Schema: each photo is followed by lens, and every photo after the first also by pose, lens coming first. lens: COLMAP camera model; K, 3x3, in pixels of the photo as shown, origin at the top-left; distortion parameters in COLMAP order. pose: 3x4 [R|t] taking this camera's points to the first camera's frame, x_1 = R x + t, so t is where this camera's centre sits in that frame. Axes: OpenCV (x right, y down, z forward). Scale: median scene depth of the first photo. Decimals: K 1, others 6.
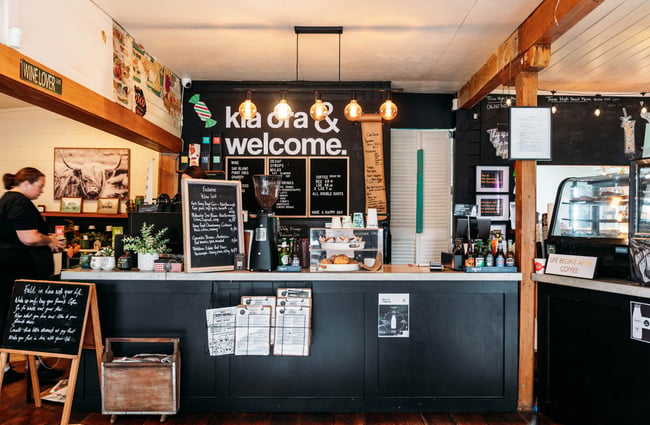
lens RADIAL K [[563.7, 0, 325.0], [0, 563.7, 212.5], [0, 0, 1]] dist [0.002913, -0.000081]
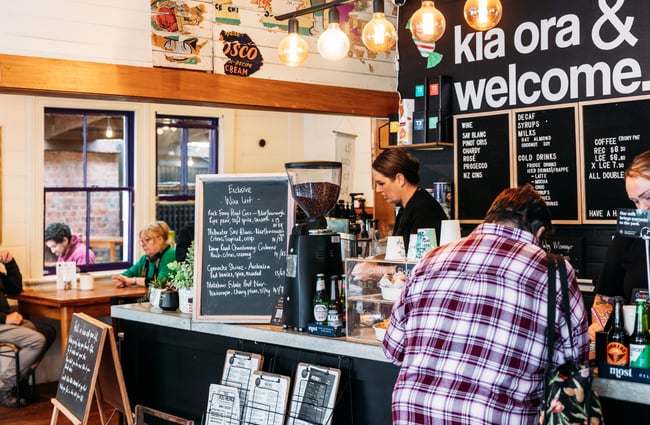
lens RADIAL K [[945.2, 0, 325.0], [0, 945.2, 212.5], [0, 0, 1]] dist [-0.014950, -0.068200]
pose [[0.657871, -0.005334, -0.753111, 0.450730], [0.027775, 0.999466, 0.017184, -0.021997], [0.752618, -0.032223, 0.657669, 0.277074]]
